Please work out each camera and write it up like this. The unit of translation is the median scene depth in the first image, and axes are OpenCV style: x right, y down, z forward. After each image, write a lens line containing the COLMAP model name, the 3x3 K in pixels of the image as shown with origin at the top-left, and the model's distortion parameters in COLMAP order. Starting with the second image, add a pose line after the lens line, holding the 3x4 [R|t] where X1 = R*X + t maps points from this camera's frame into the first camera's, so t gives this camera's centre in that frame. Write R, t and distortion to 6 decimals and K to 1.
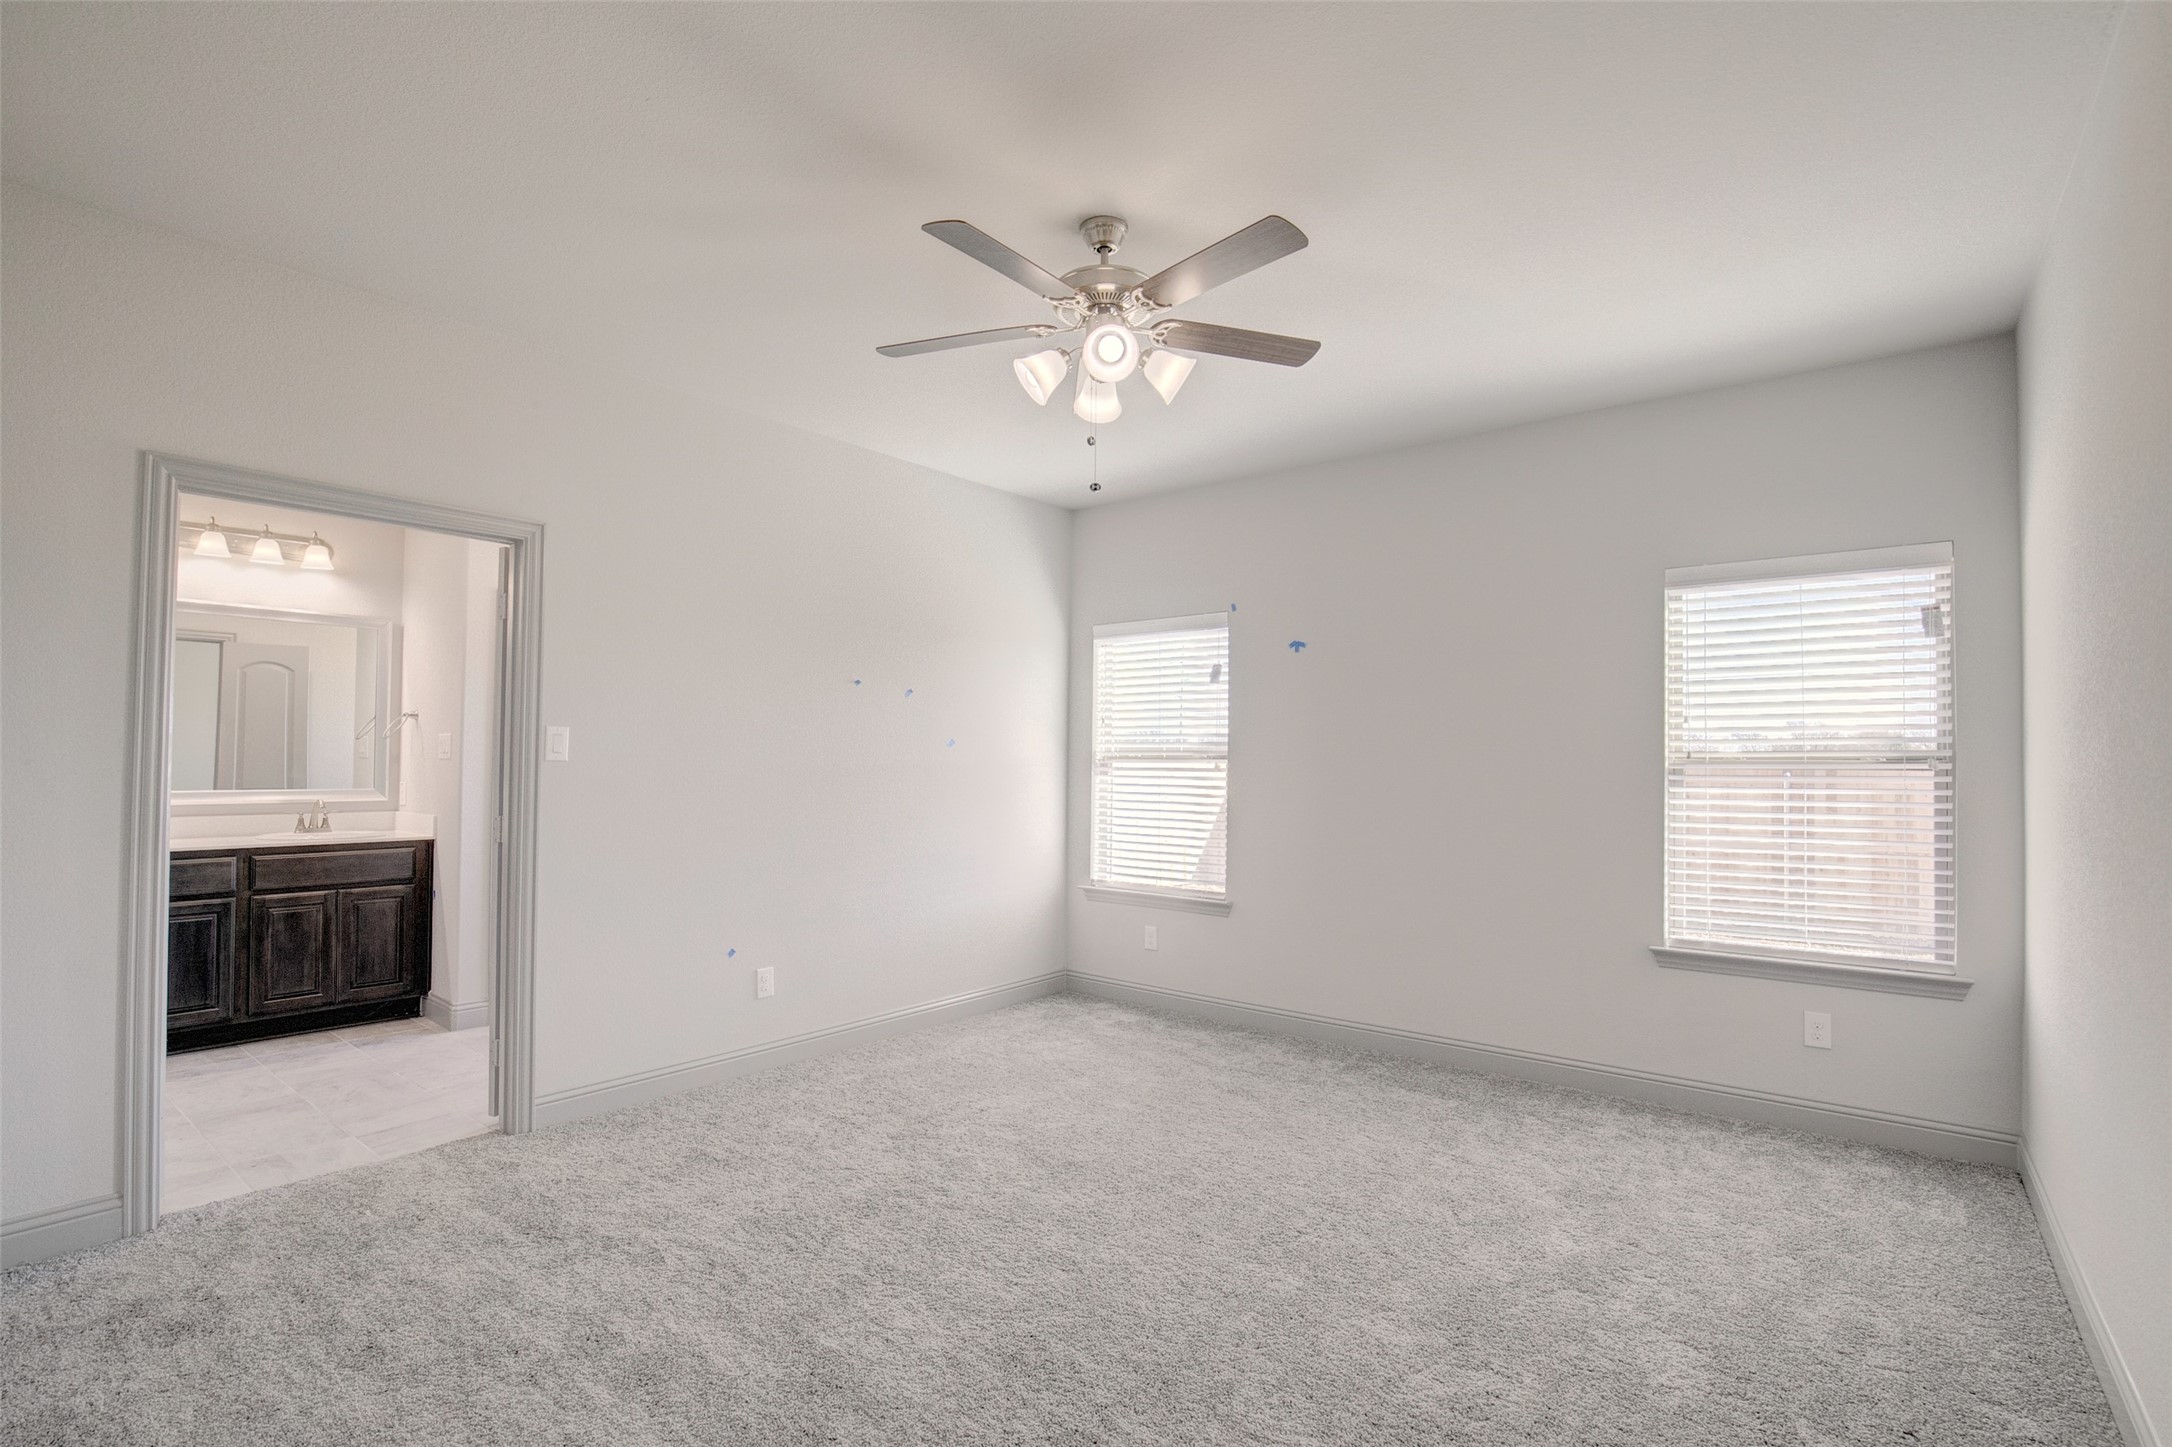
lens RADIAL K [[996.4, 0, 1087.8], [0, 996.4, 740.9], [0, 0, 1]] dist [-0.036685, 0.007277]
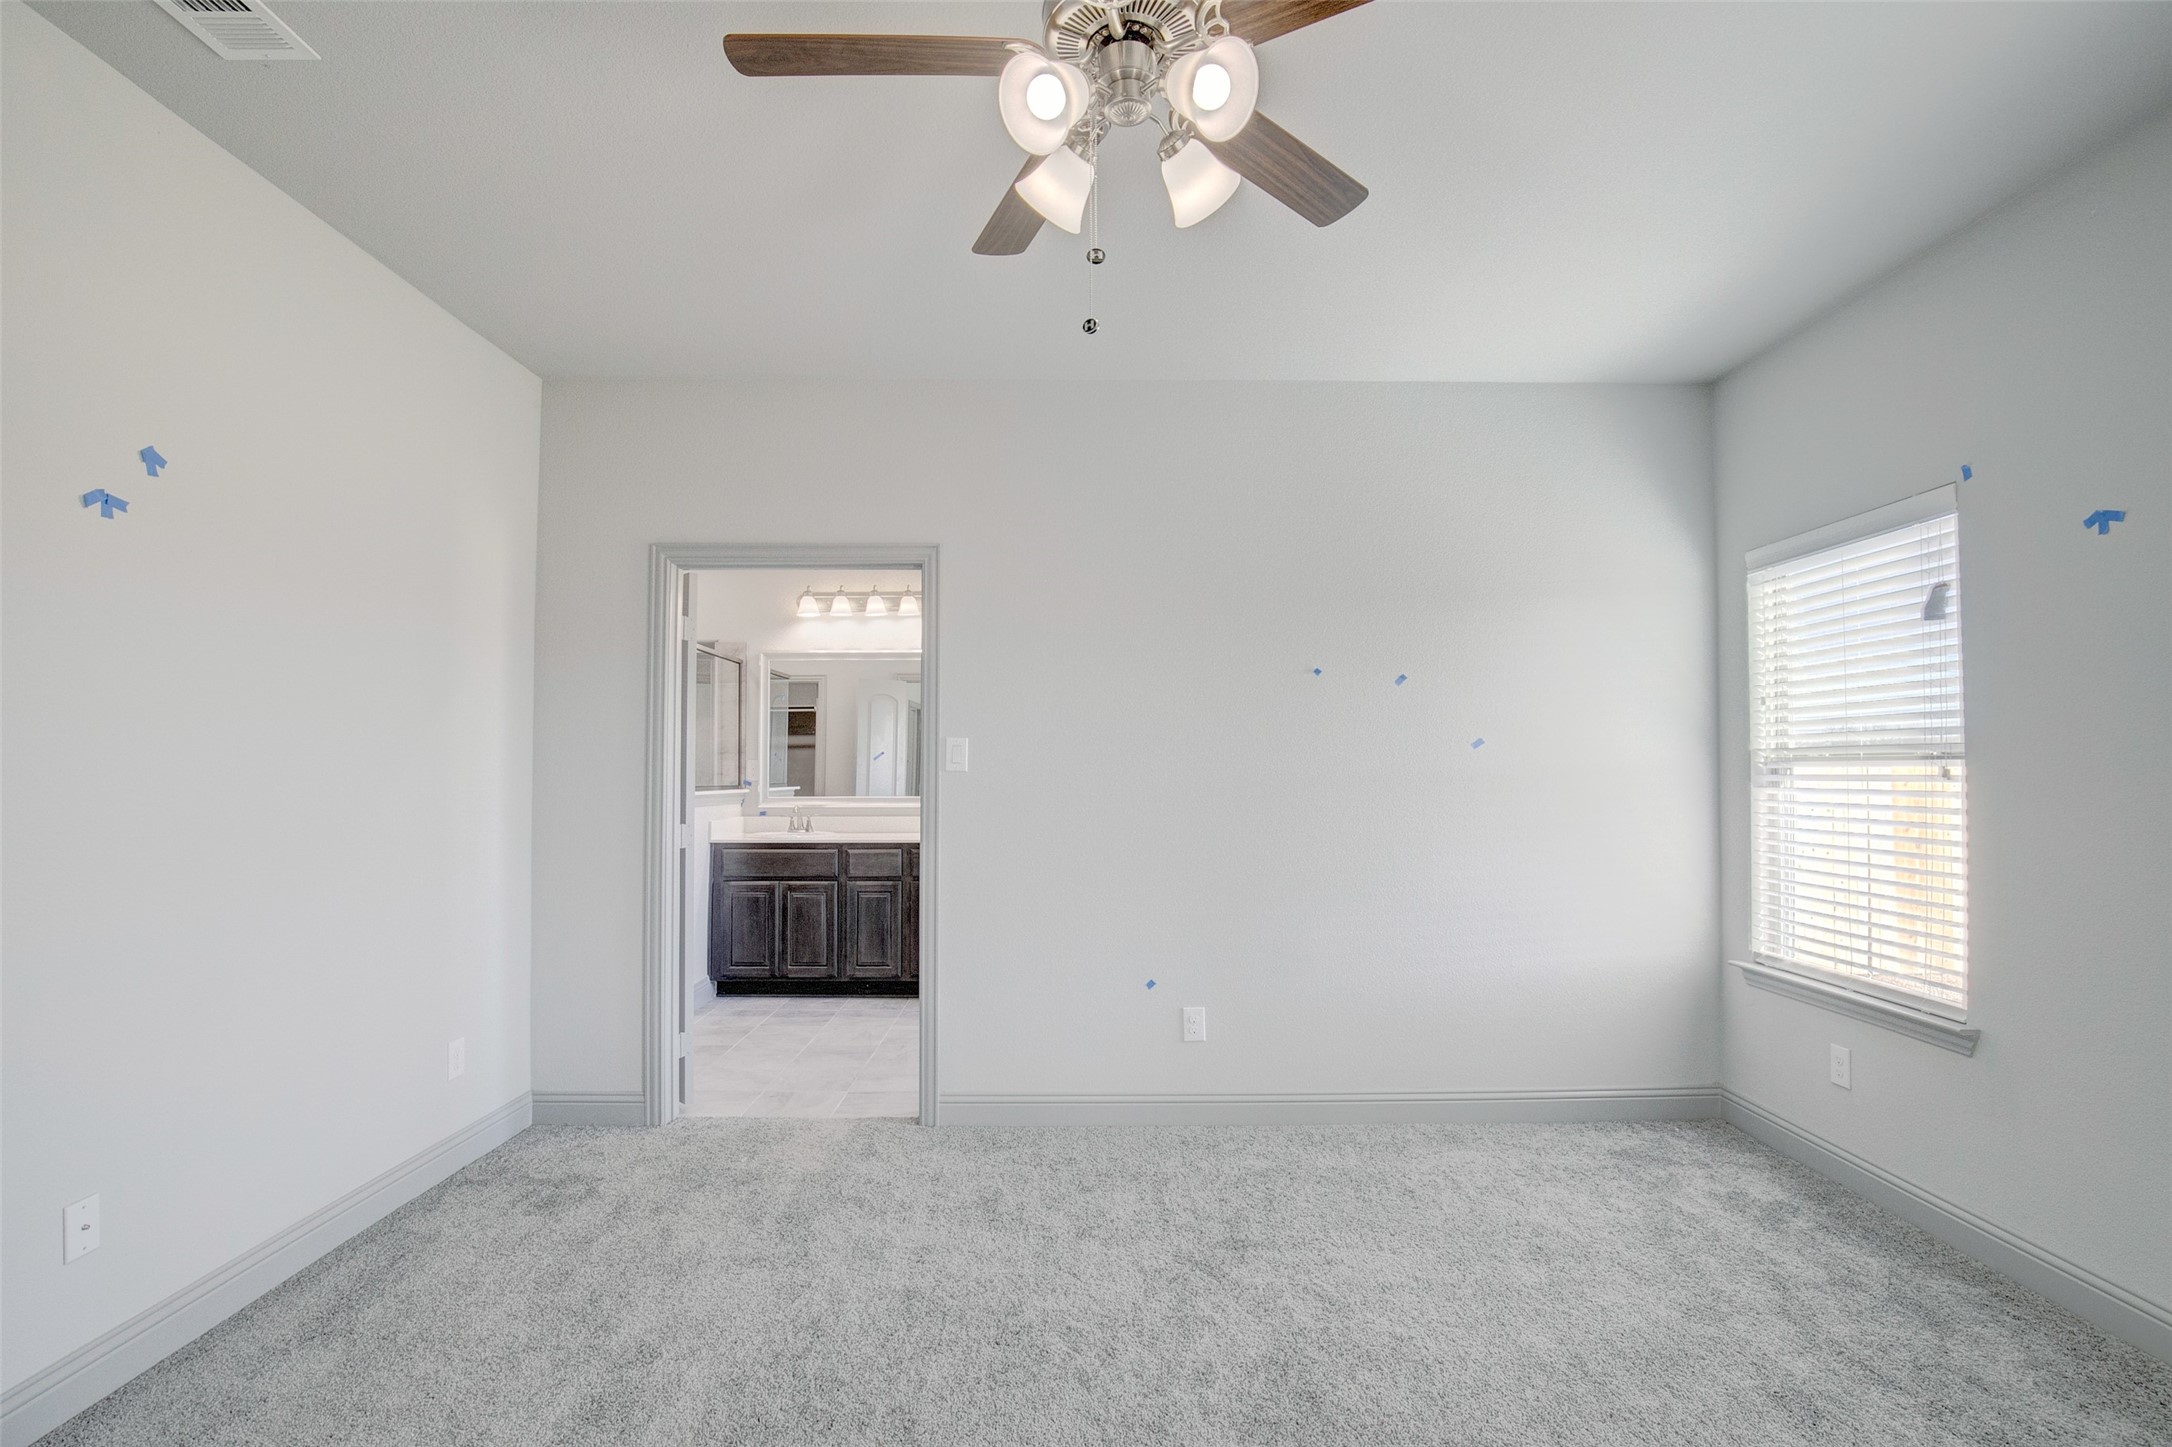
lens RADIAL K [[999.4, 0, 1084.5], [0, 999.4, 740.8], [0, 0, 1]] dist [-0.029751, 0.001231]
pose [[0.634295, -0.031527, -0.772448, 0.286137], [0.022051, 0.999499, -0.022686, 0.012182], [0.772776, -0.002643, 0.634673, 0.355853]]
